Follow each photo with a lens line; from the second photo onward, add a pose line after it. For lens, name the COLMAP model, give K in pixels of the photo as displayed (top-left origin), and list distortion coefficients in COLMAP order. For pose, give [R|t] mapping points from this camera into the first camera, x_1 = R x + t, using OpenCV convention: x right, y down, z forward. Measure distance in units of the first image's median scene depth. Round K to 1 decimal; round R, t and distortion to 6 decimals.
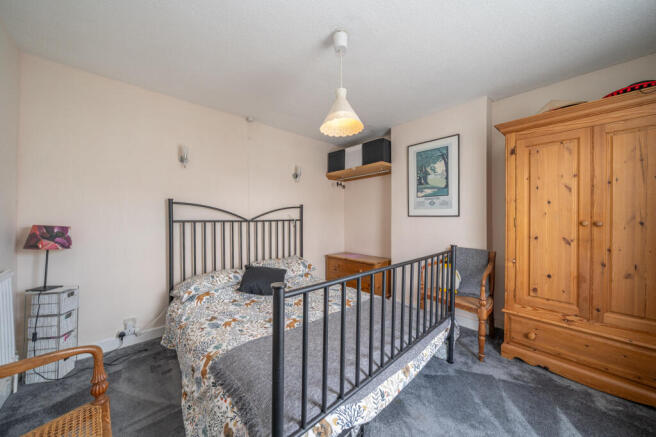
lens RADIAL K [[224.2, 0, 324.9], [0, 224.2, 217.9], [0, 0, 1]] dist [-0.007906, -0.000014]
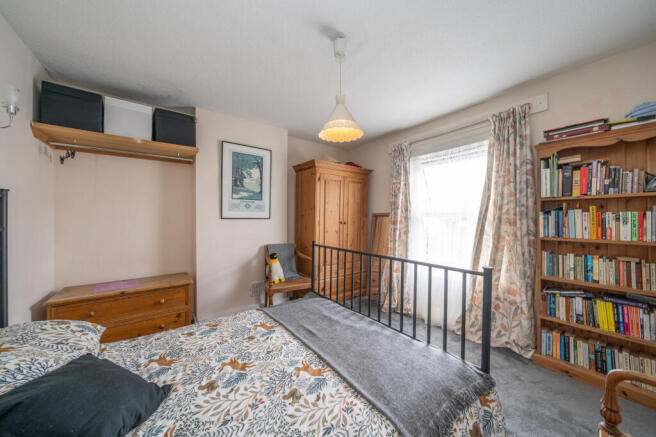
lens RADIAL K [[224.2, 0, 324.7], [0, 224.2, 218.0], [0, 0, 1]] dist [-0.007906, -0.000014]
pose [[0.105651, -0.005913, 0.994386, -0.517860], [-0.001387, 0.999980, 0.006094, -0.016913], [-0.994402, -0.002023, 0.105640, 0.530467]]
